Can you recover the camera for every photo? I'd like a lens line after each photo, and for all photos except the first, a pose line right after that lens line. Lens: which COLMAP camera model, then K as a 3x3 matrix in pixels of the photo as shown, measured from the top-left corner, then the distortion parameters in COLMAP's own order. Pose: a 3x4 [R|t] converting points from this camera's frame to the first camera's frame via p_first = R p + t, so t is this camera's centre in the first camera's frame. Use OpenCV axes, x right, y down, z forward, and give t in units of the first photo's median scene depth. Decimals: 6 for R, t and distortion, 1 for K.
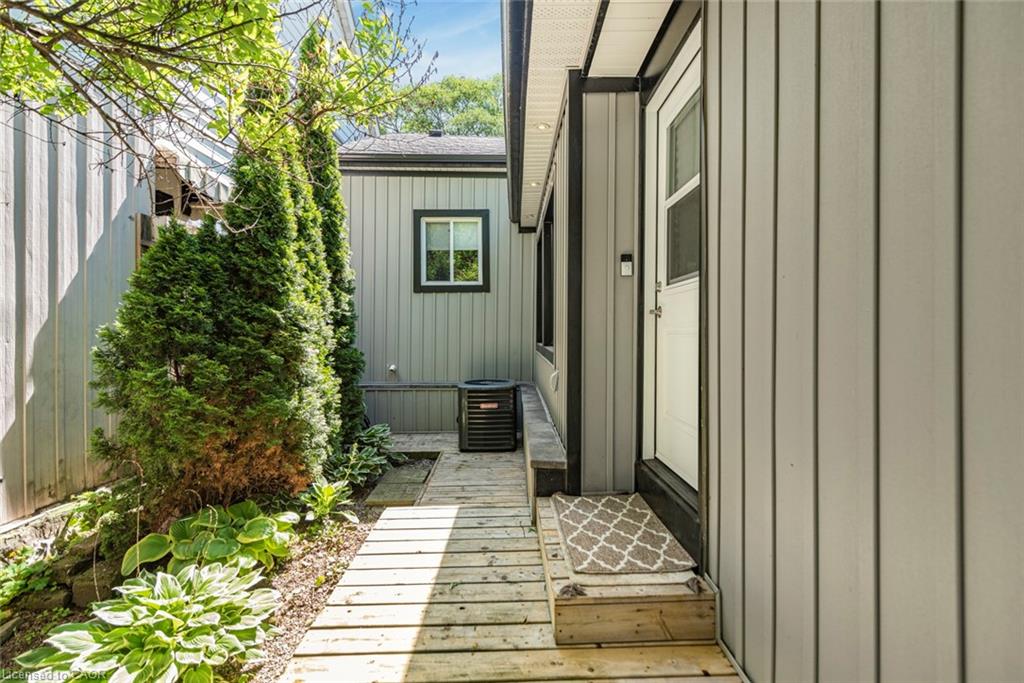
lens RADIAL K [[479.2, 0, 512.0], [0, 479.2, 341.5], [0, 0, 1]] dist [0.015333, 0.000021]
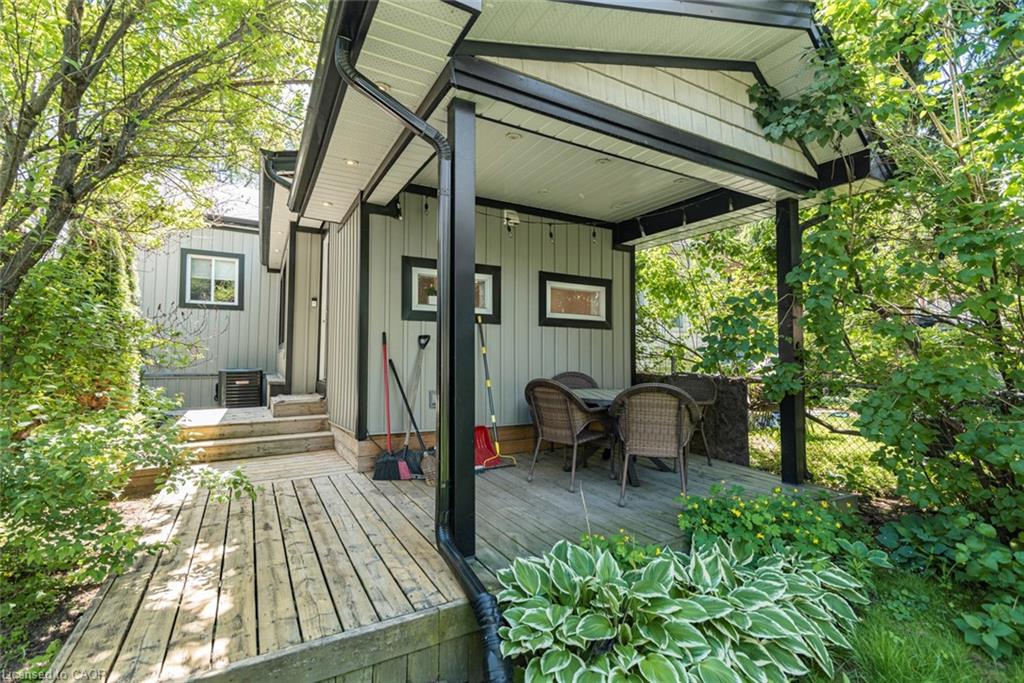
lens RADIAL K [[479.2, 0, 512.0], [0, 479.2, 341.5], [0, 0, 1]] dist [0.015333, 0.000021]
pose [[0.884658, 0.025468, 0.465544, -0.005698], [0.001688, 0.998325, -0.057822, 0.130345], [-0.466237, 0.051939, 0.883134, -1.132167]]
